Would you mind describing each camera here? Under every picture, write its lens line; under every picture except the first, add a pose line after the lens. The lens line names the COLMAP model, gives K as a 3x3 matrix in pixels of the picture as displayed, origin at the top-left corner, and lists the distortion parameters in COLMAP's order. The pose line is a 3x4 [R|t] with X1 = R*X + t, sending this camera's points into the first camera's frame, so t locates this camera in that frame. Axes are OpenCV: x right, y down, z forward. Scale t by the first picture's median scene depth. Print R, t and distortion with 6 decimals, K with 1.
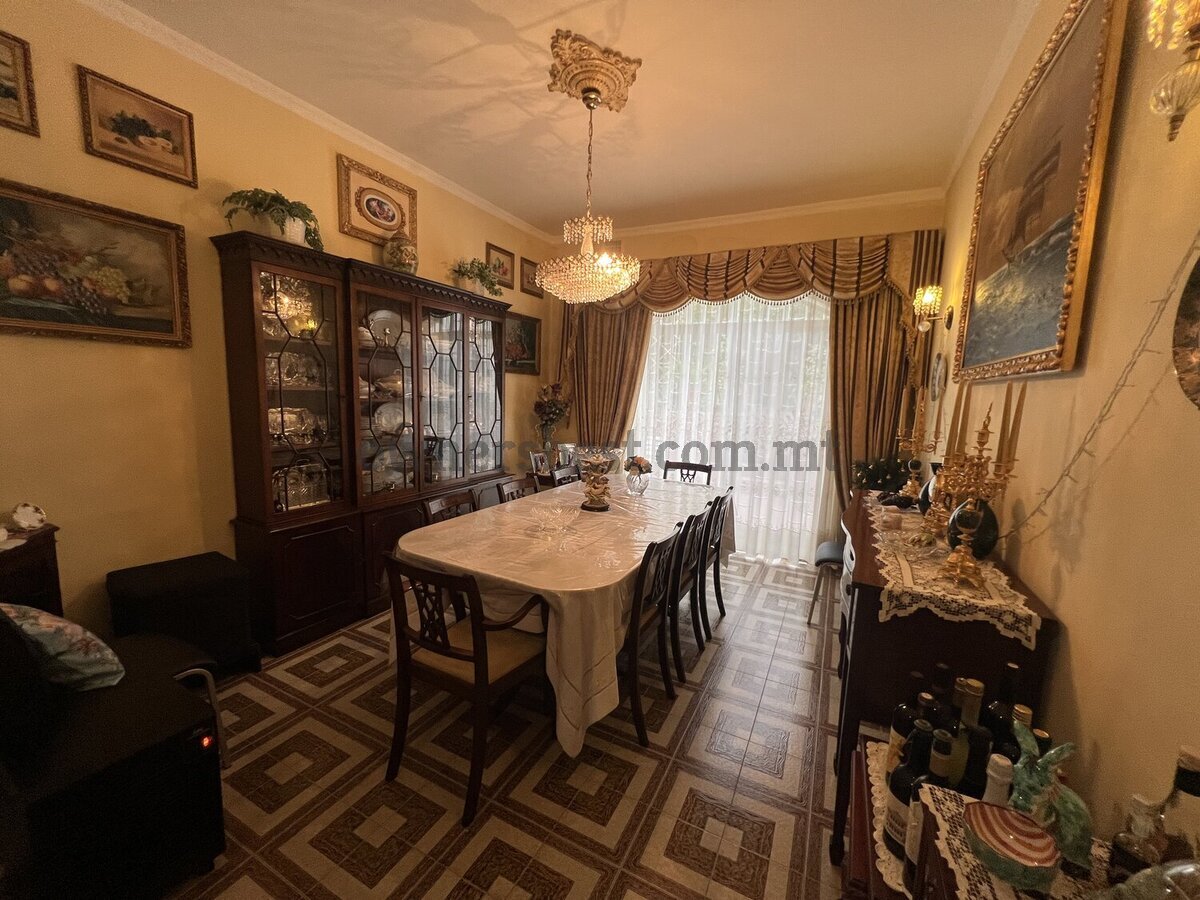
lens RADIAL K [[478.1, 0, 596.9], [0, 478.1, 448.6], [0, 0, 1]] dist [-0.000893, -0.000054]
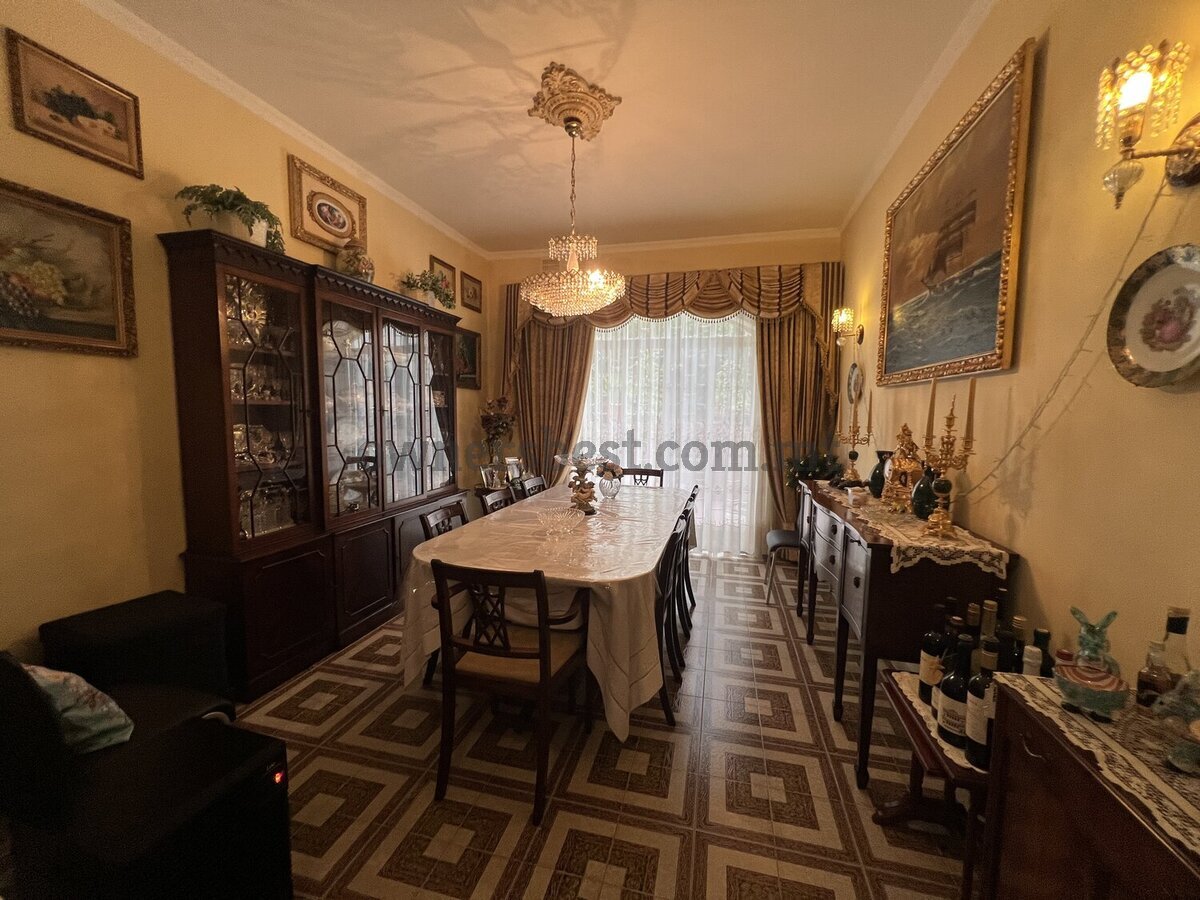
lens RADIAL K [[478.1, 0, 595.9], [0, 478.1, 448.5], [0, 0, 1]] dist [-0.000893, -0.000054]
pose [[0.975346, -0.040319, 0.216969, -0.234345], [0.048425, 0.998308, -0.032175, 0.025662], [-0.215305, 0.041888, 0.975648, -0.028832]]
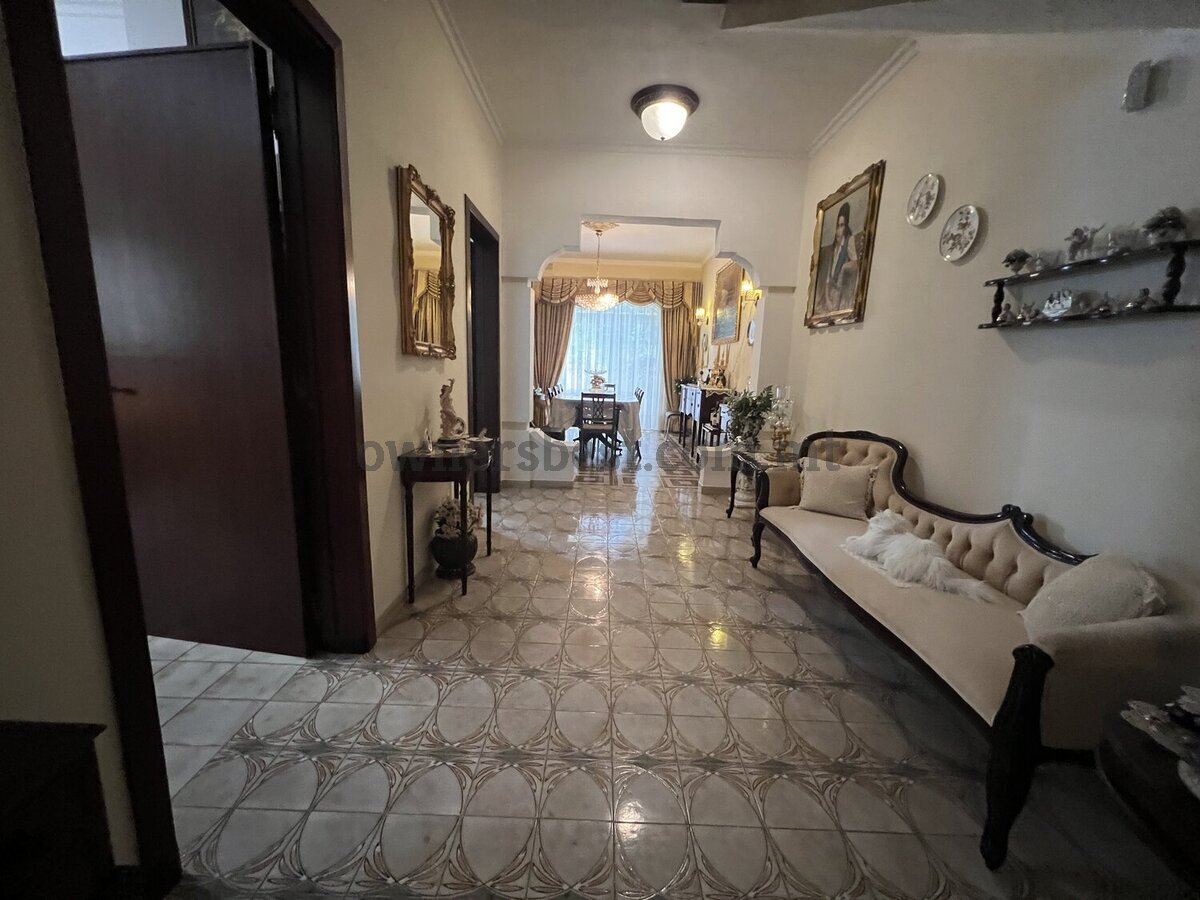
lens RADIAL K [[478.1, 0, 595.9], [0, 478.1, 456.4], [0, 0, 1]] dist [-0.000893, -0.000054]
pose [[0.894594, -0.089810, 0.437762, -1.343512], [0.052976, 0.994003, 0.095667, 0.245724], [-0.443729, -0.062392, 0.893987, -1.478071]]
